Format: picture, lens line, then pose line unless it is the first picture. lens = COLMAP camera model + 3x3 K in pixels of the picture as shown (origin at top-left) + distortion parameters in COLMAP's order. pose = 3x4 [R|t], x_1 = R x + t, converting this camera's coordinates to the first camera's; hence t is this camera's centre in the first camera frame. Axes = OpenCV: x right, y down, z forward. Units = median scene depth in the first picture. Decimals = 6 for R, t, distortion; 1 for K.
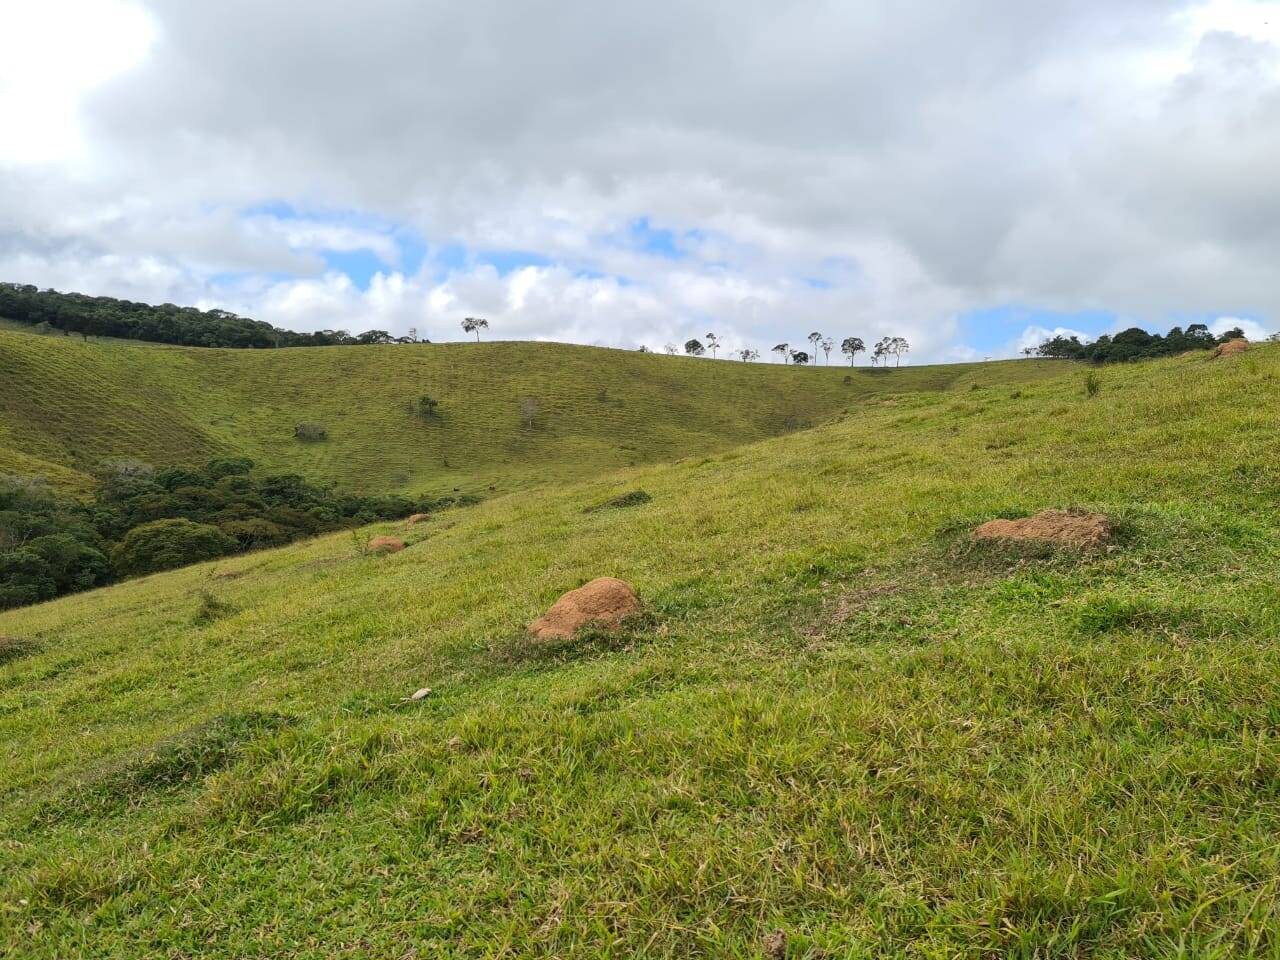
lens RADIAL K [[987.9, 0, 677.5], [0, 987.9, 504.0], [0, 0, 1]] dist [0.069722, -0.036874]
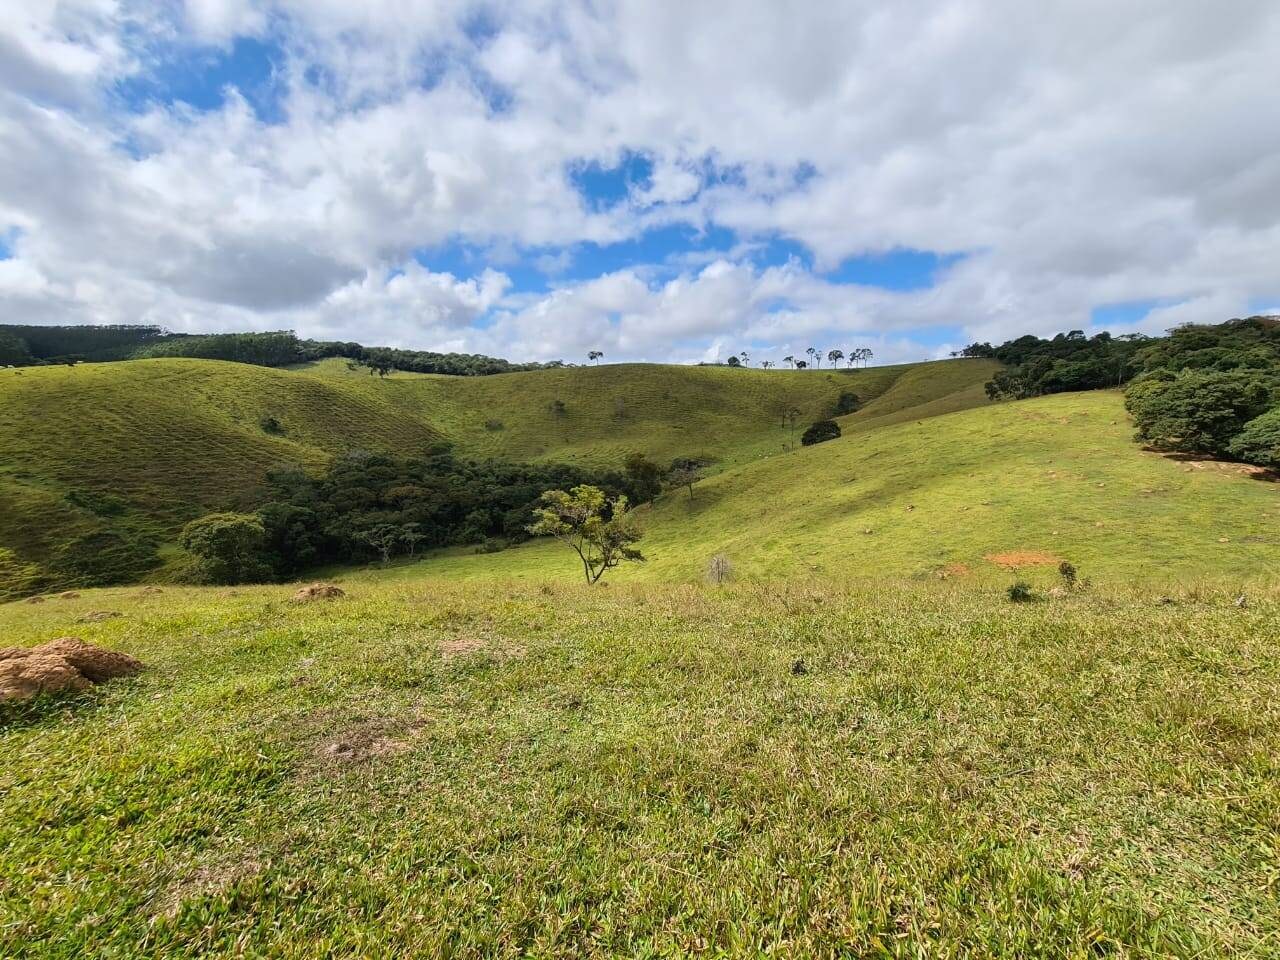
lens RADIAL K [[541.0, 0, 660.1], [0, 541.0, 495.6], [0, 0, 1]] dist [-0.003274, -0.000112]
pose [[0.980174, -0.001032, -0.198137, 0.075417], [0.018209, 0.996224, 0.084891, -0.016222], [0.197301, -0.086816, 0.976491, 0.089121]]
